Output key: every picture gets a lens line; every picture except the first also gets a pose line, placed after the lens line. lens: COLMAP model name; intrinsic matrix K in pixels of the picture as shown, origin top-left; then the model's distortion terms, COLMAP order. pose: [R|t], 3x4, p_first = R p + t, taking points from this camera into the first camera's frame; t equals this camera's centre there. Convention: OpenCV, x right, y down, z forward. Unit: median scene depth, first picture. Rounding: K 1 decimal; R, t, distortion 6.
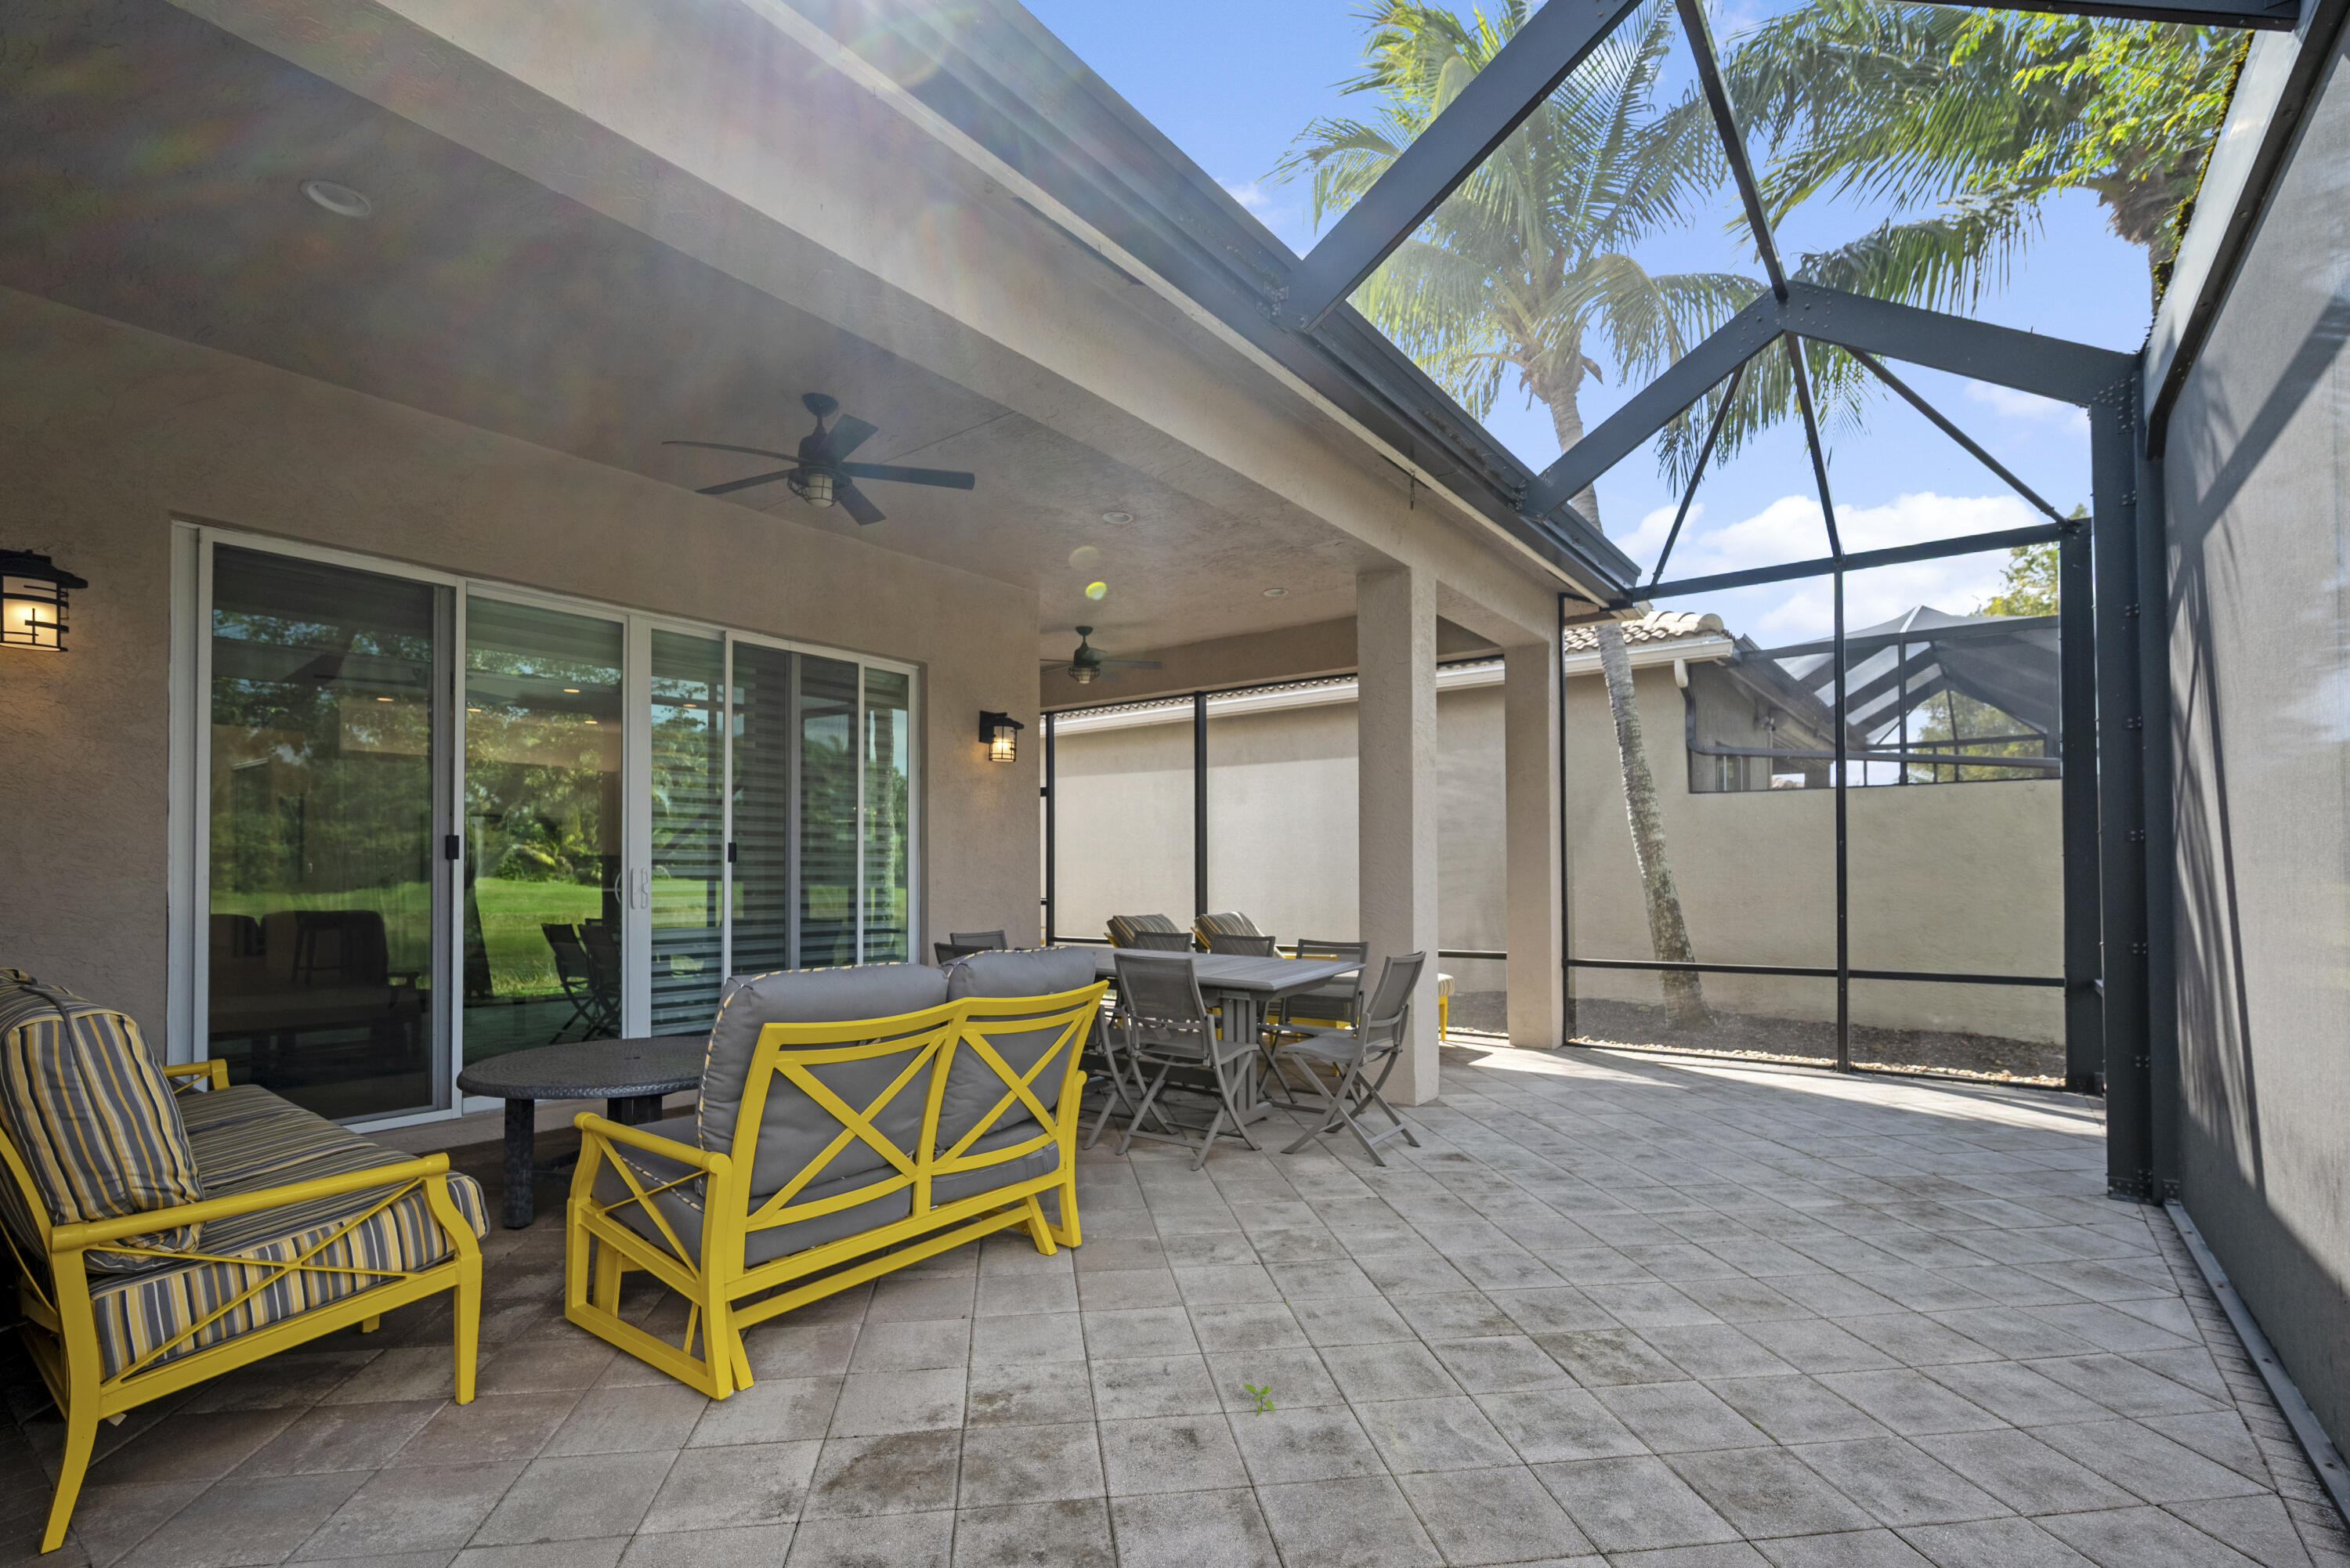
lens RADIAL K [[1116.3, 0, 1212.1], [0, 1116.3, 859.9], [0, 0, 1]] dist [0.001343, 0.000815]
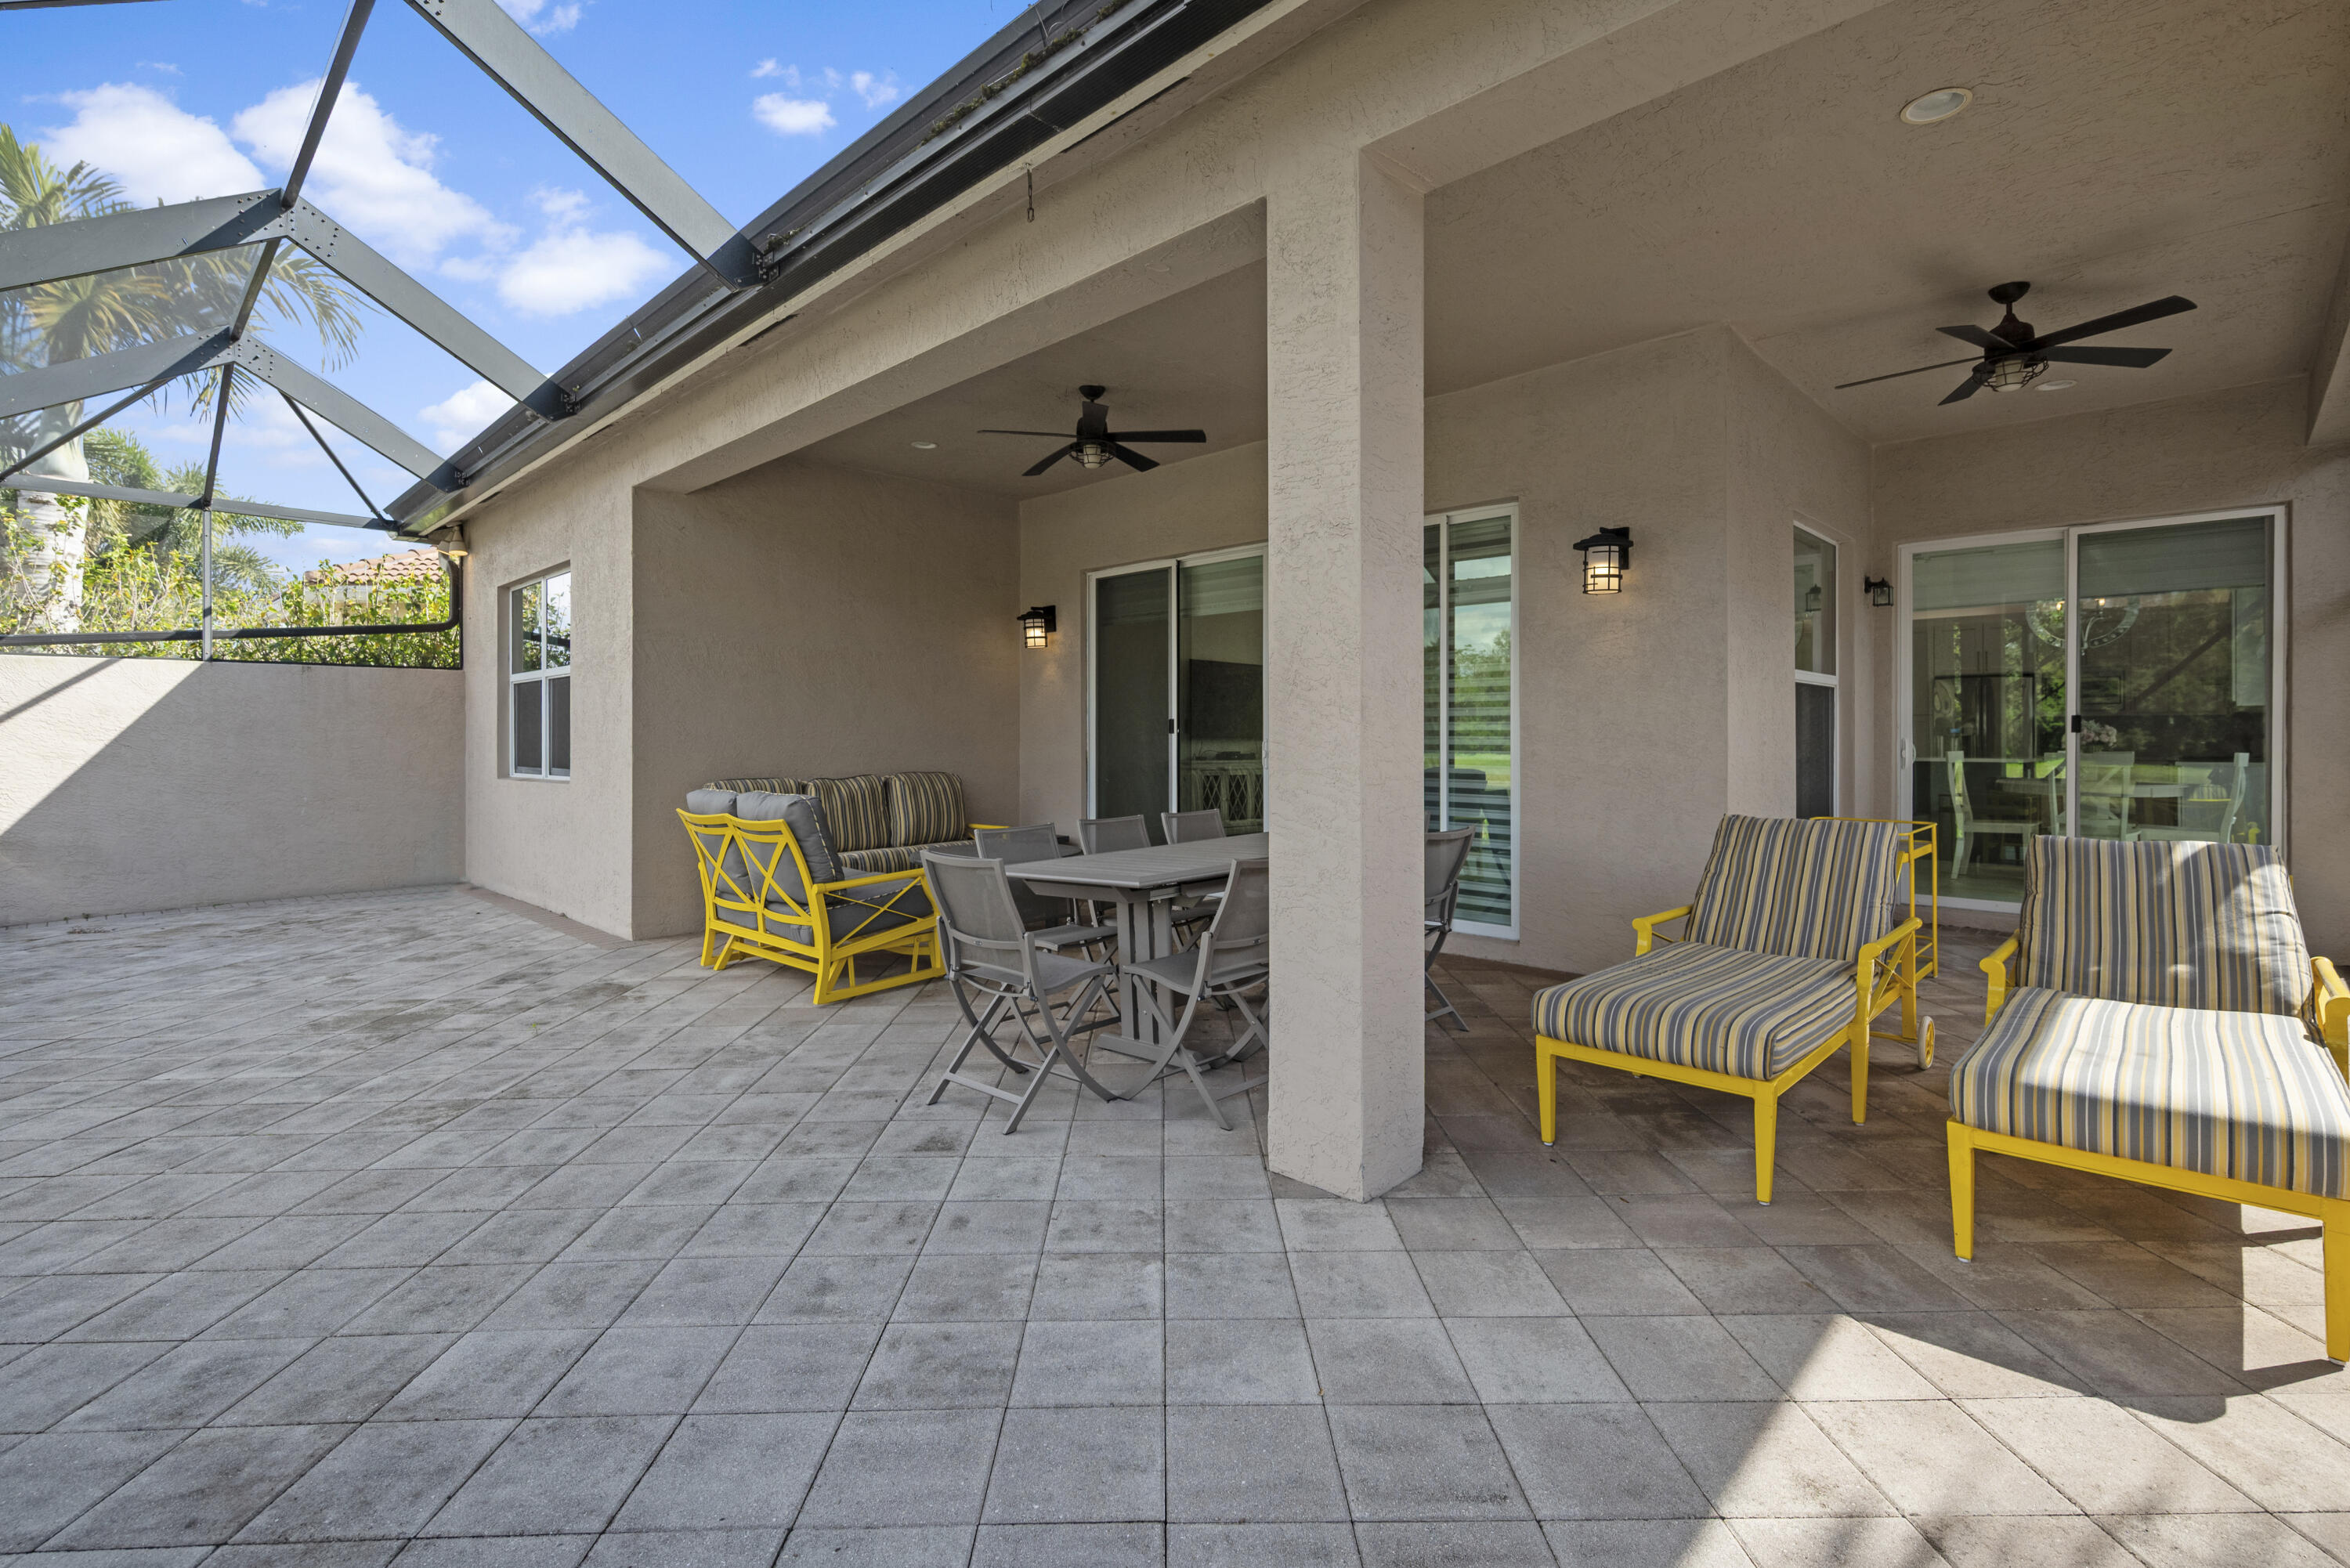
lens RADIAL K [[1081.5, 0, 1156.9], [0, 1081.5, 741.9], [0, 0, 1]] dist [-0.000440, -0.000075]
pose [[-0.189264, 0.004284, -0.981917, 1.102075], [0.014083, 0.999899, 0.001648, 0.010539], [0.981825, -0.013516, -0.189305, 1.611338]]
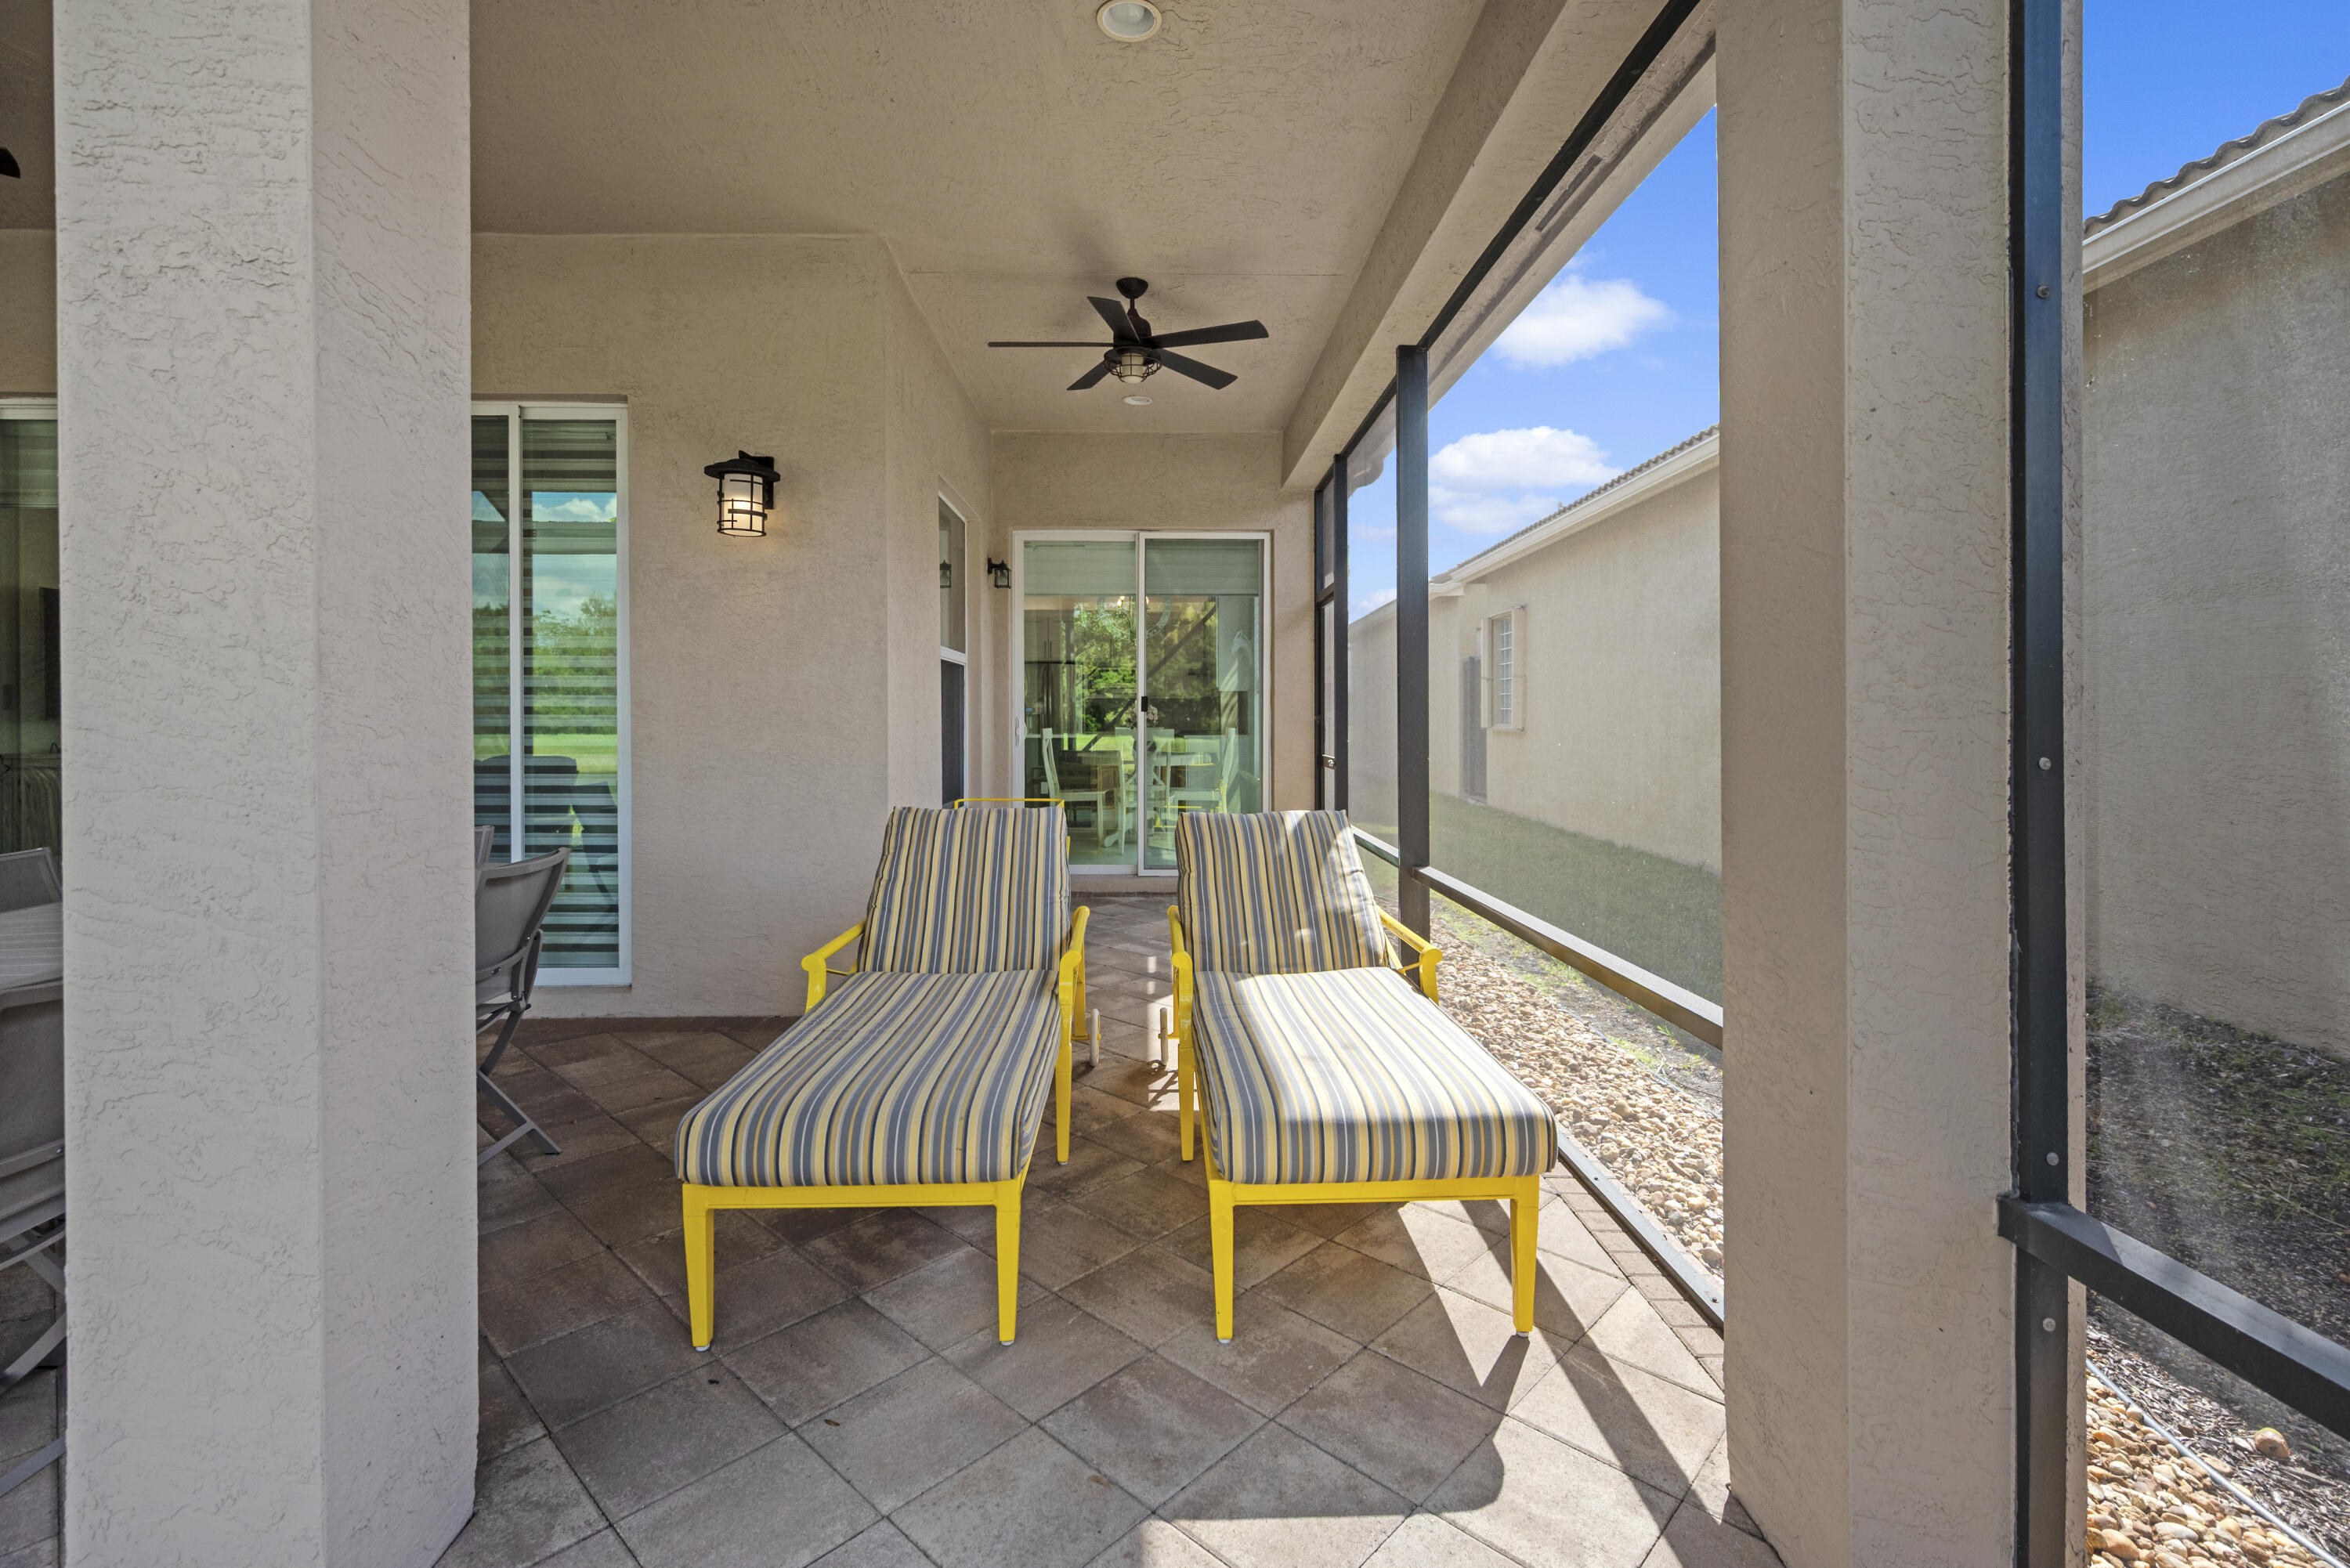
lens RADIAL K [[1079.3, 0, 1183.0], [0, 1079.3, 723.2], [0, 0, 1]] dist [-0.000383, 0.000034]
pose [[0.582197, 0.005308, -0.813031, 0.790077], [0.012117, 0.999811, 0.015205, 0.010957], [0.812958, -0.018704, 0.582022, 1.633886]]
